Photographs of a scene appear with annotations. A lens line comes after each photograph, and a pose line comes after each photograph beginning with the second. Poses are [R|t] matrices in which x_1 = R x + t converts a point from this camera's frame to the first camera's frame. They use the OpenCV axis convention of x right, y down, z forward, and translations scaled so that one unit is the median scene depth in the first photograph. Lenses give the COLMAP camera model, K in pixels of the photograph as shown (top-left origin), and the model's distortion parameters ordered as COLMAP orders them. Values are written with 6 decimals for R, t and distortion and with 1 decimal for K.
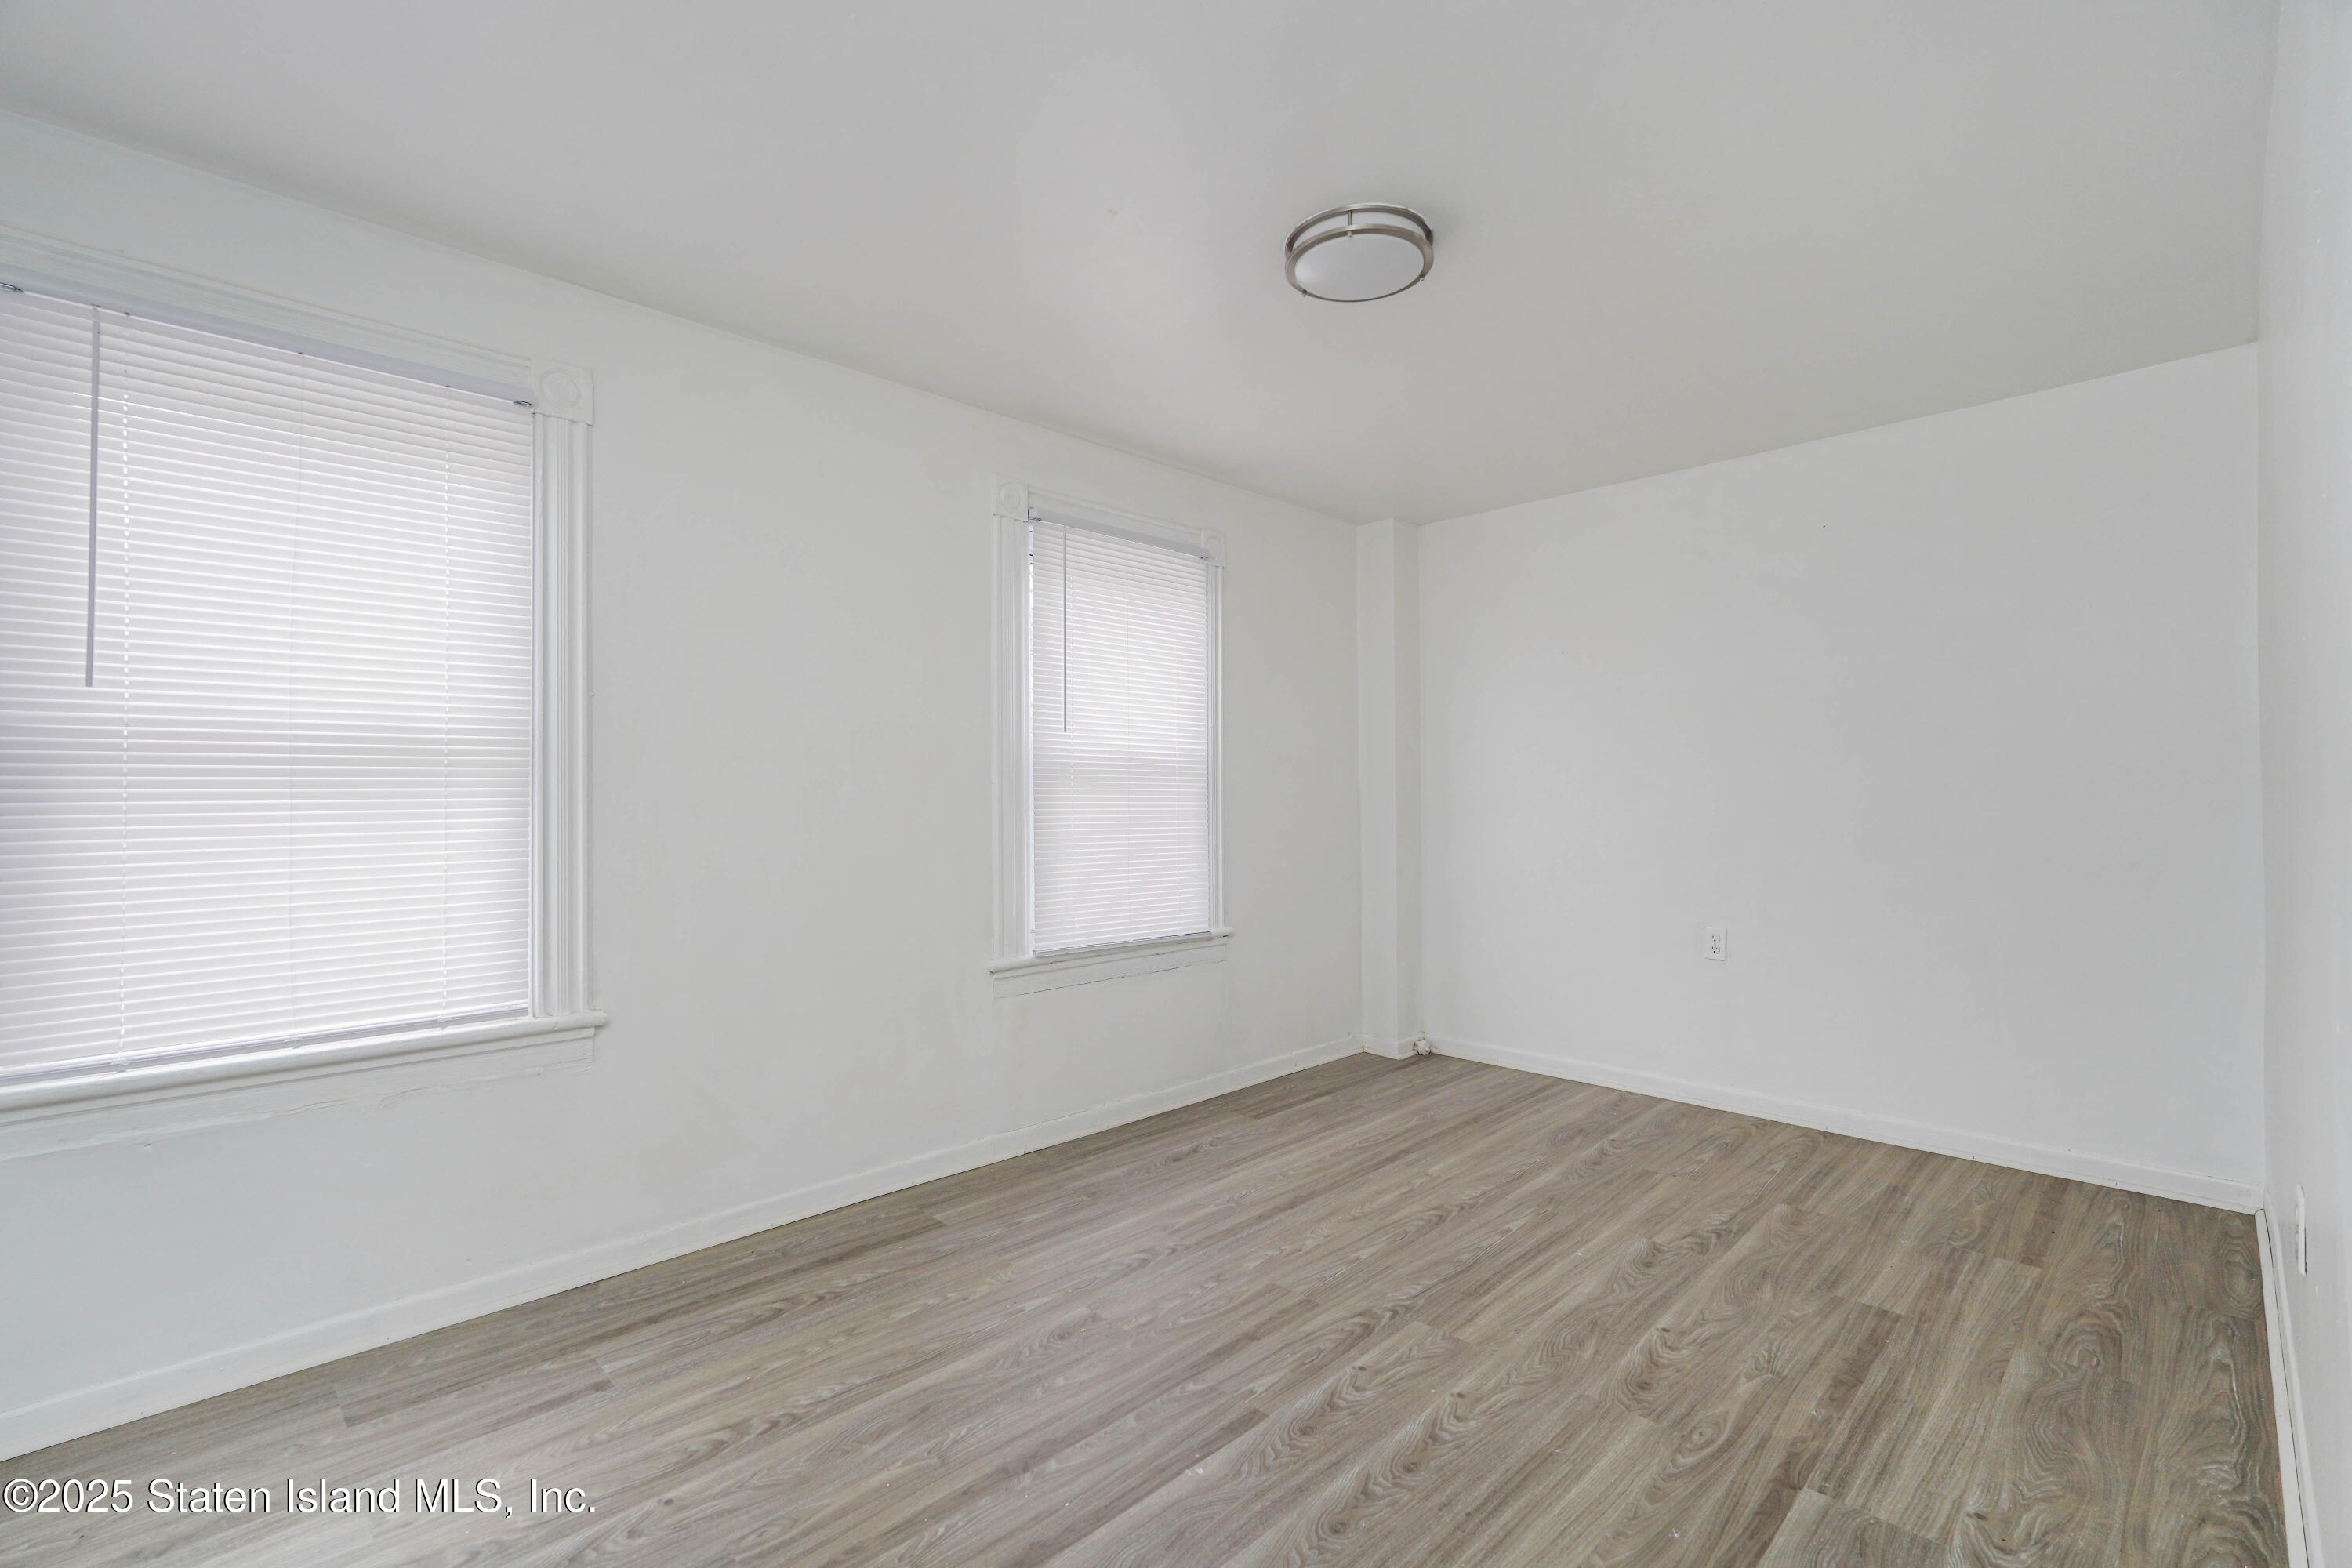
lens RADIAL K [[1034.6, 0, 1176.1], [0, 1034.6, 781.0], [0, 0, 1]] dist [-0.020847, 0.010377]
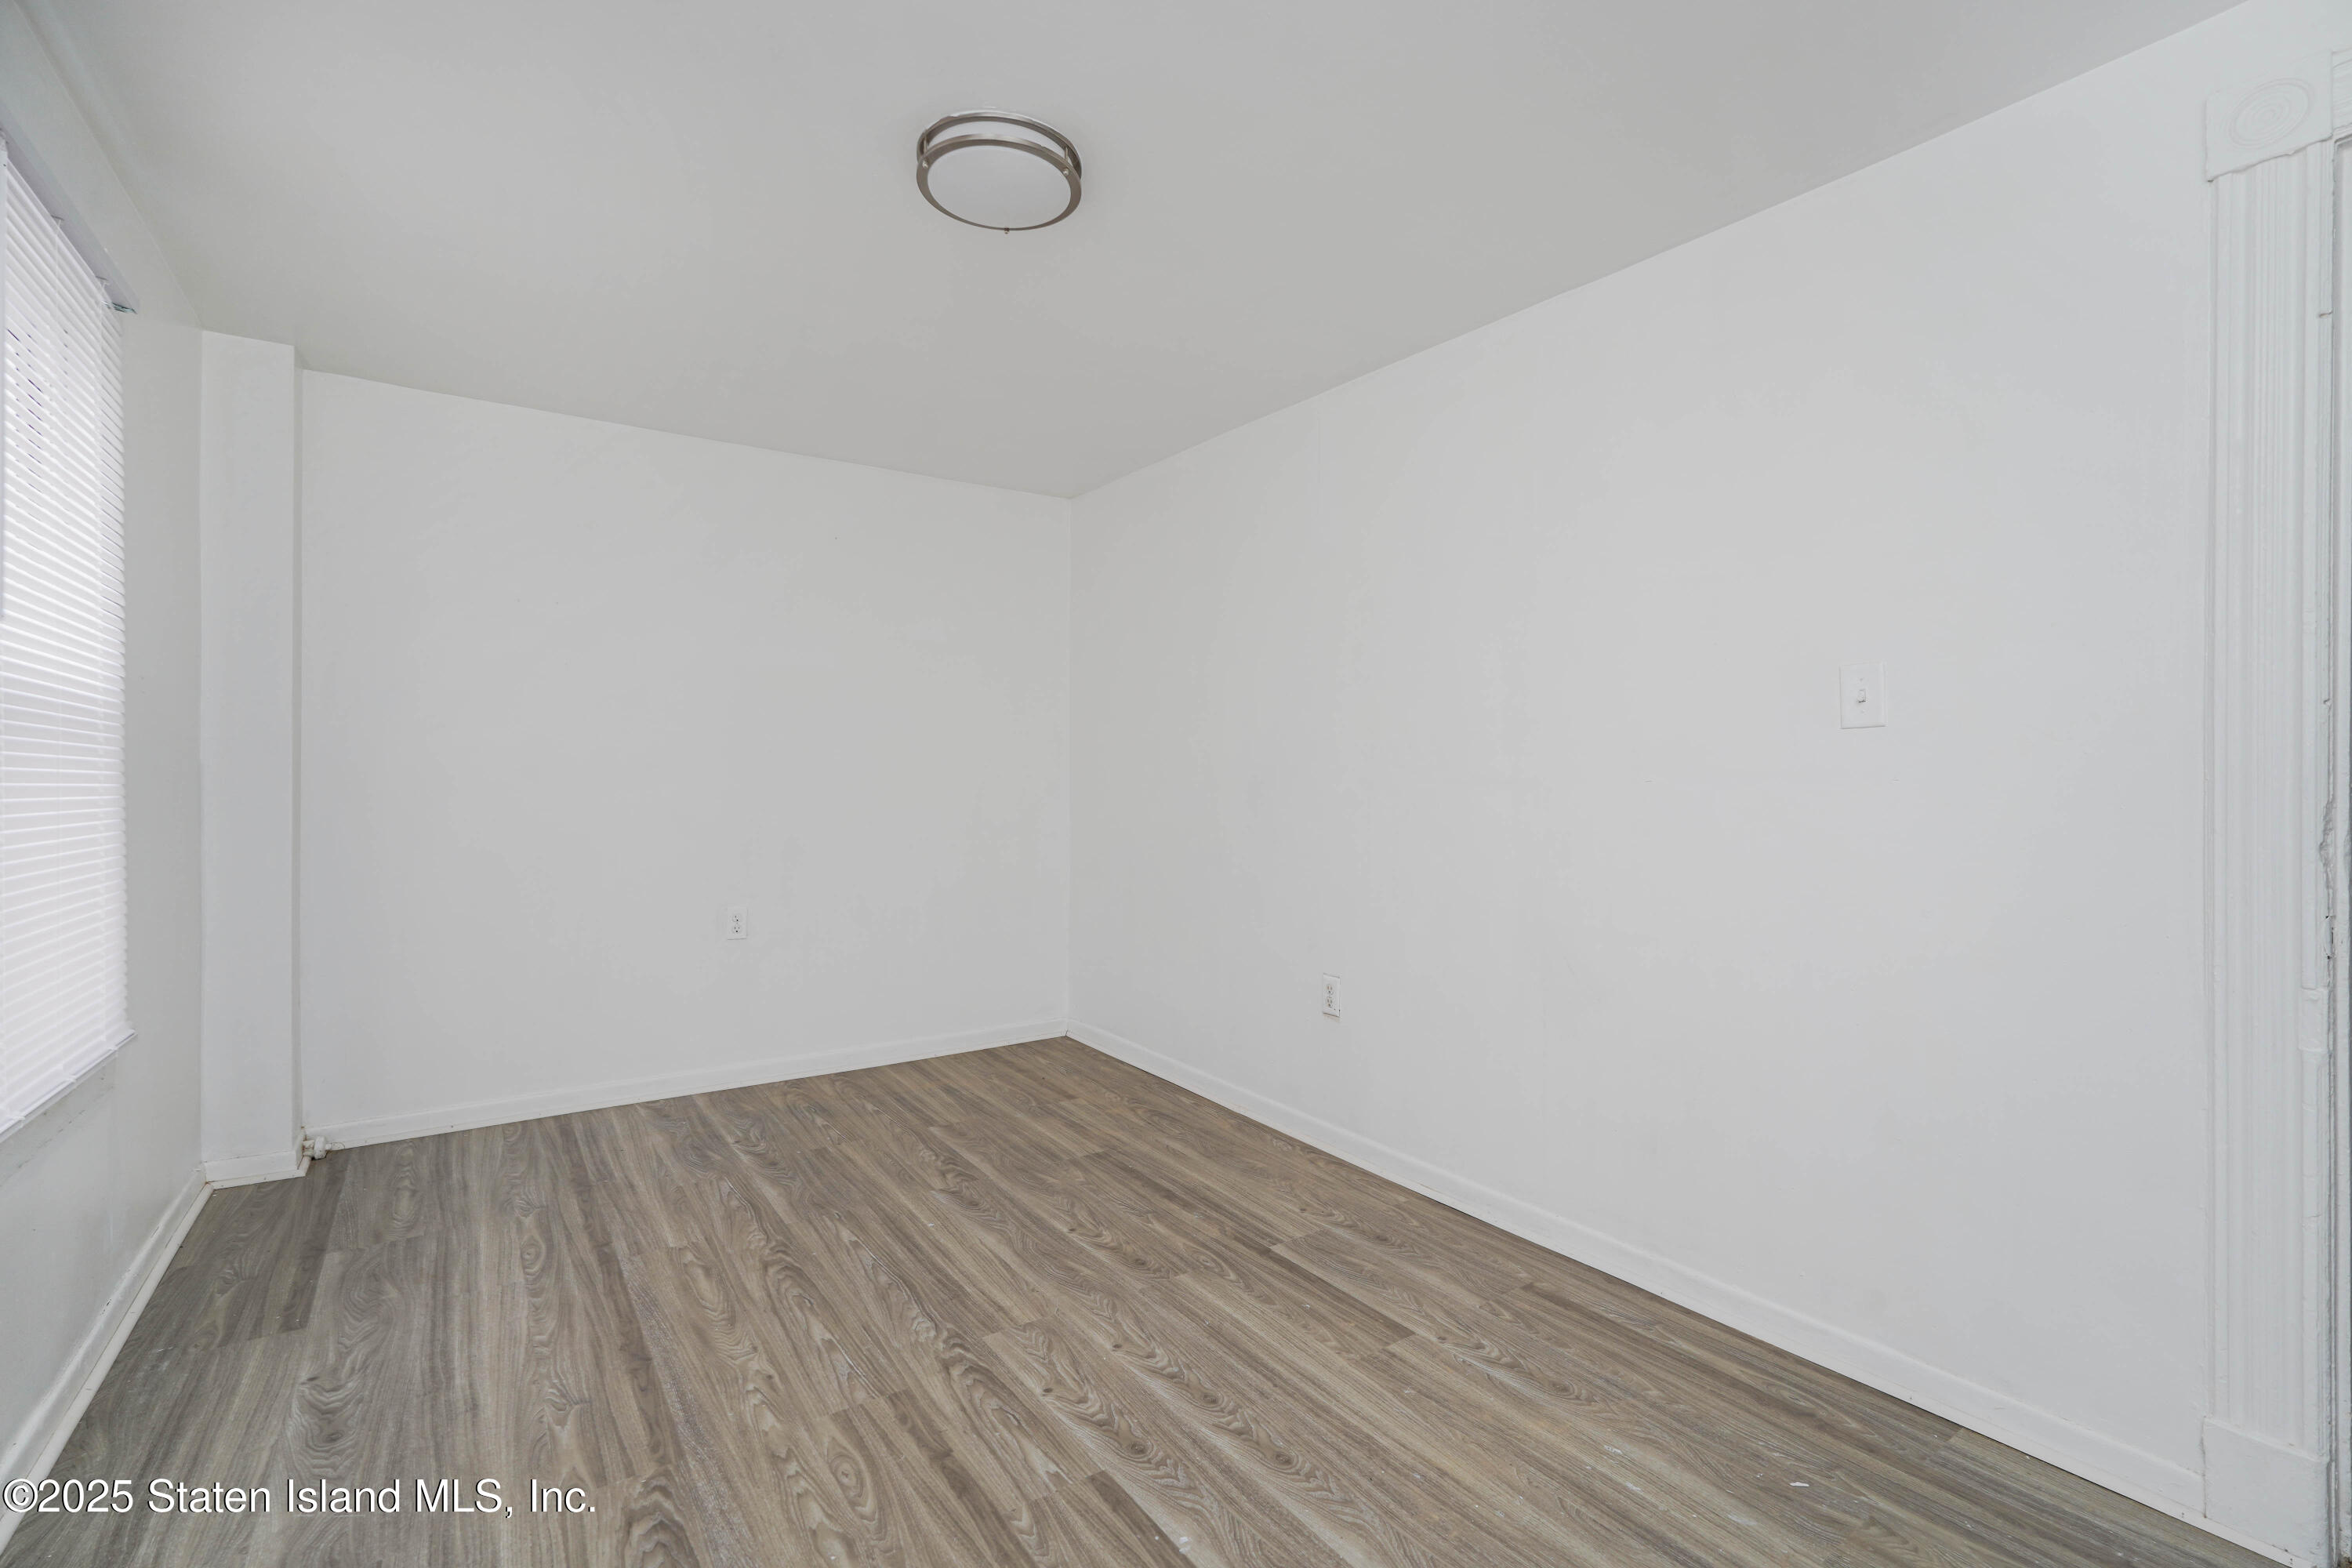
lens RADIAL K [[1034.6, 0, 1176.1], [0, 1034.6, 781.0], [0, 0, 1]] dist [-0.020847, 0.010377]
pose [[0.170502, -0.000700, 0.985357, -0.543798], [-0.017363, 0.999842, 0.003715, 0.008250], [-0.985204, -0.017742, 0.170462, 0.553993]]
